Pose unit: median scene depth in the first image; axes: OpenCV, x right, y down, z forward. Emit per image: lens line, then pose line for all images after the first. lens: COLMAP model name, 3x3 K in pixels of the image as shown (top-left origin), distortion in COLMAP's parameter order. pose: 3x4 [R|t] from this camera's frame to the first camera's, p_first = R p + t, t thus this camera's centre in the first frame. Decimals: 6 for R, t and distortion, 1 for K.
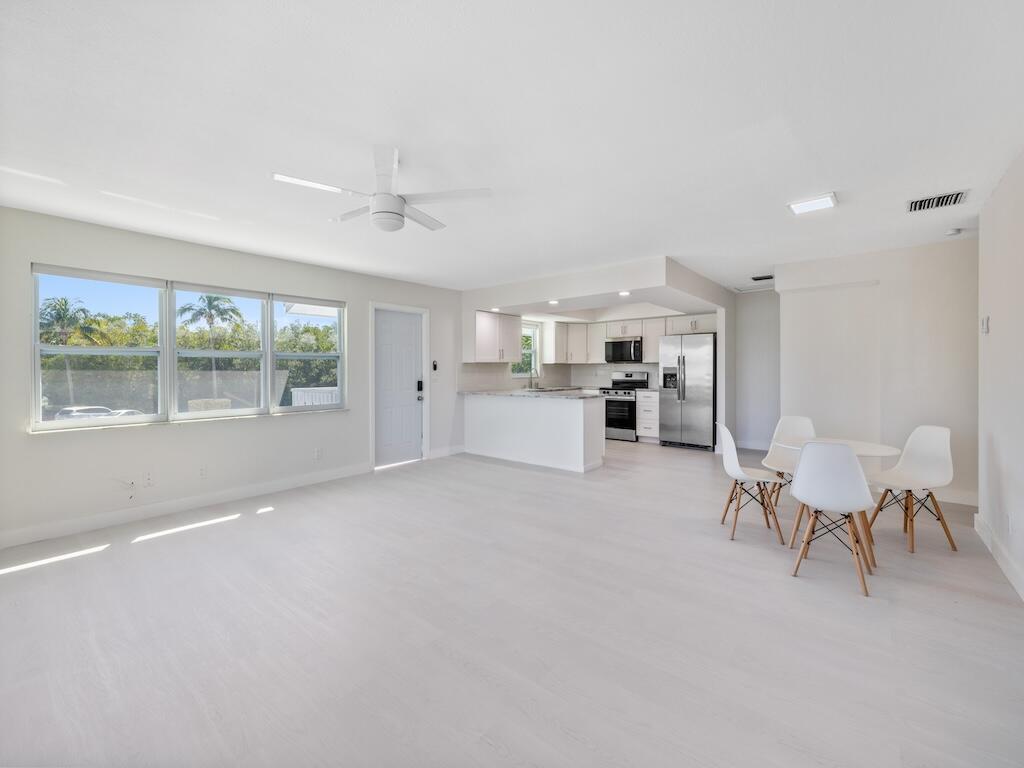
lens RADIAL K [[434.6, 0, 510.8], [0, 434.6, 378.2], [0, 0, 1]] dist [0.000010, -0.000185]
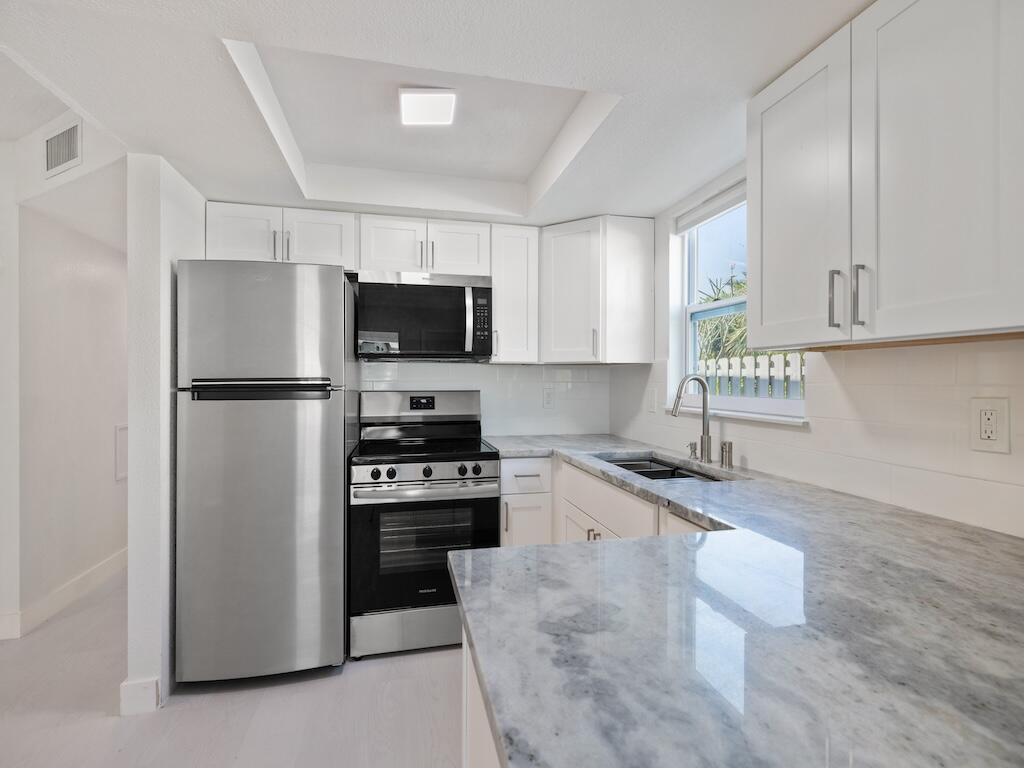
lens RADIAL K [[518.8, 0, 512.0], [0, 518.8, 384.0], [0, 0, 1]] dist [-0.000061, -0.000004]
pose [[0.605272, 0.003282, 0.796012, 0.024046], [0.001237, 0.999986, -0.005063, -0.021766], [-0.796018, 0.004050, 0.605260, 0.890911]]
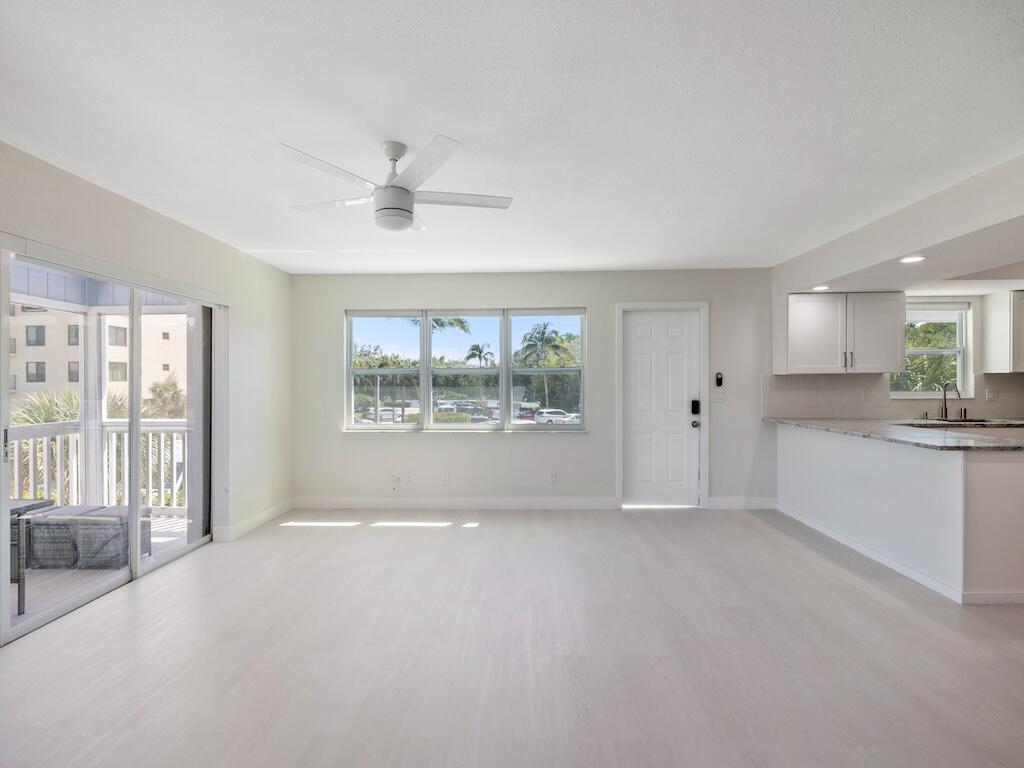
lens RADIAL K [[484.4, 0, 509.3], [0, 484.4, 386.3], [0, 0, 1]] dist [-0.000123, 0.000267]
pose [[0.614065, 0.009916, -0.789193, 0.225648], [-0.012293, 0.999920, 0.002999, -0.014837], [0.789159, 0.007860, 0.614138, 0.223106]]
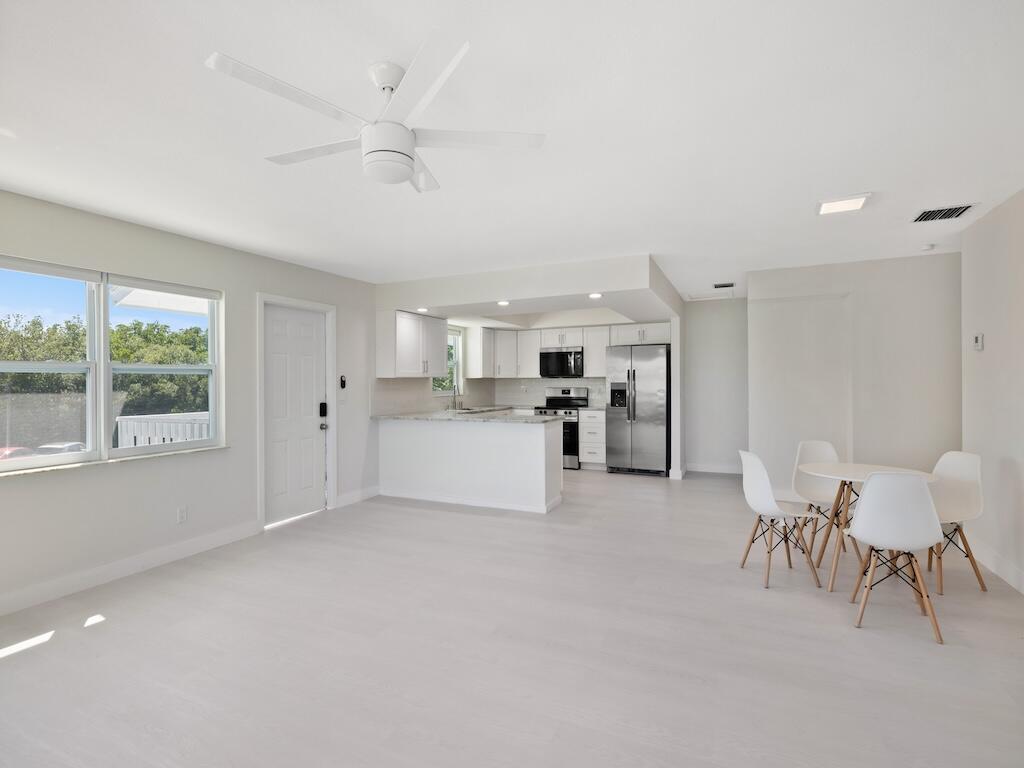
lens RADIAL K [[501.4, 0, 512.0], [0, 501.4, 384.0], [0, 0, 1]] dist [-0.001466, 0.000257]
pose [[0.964960, -0.004258, 0.262363, -0.112114], [0.008890, 0.999825, -0.016472, -0.008034], [-0.262246, 0.018227, 0.964829, 0.085699]]
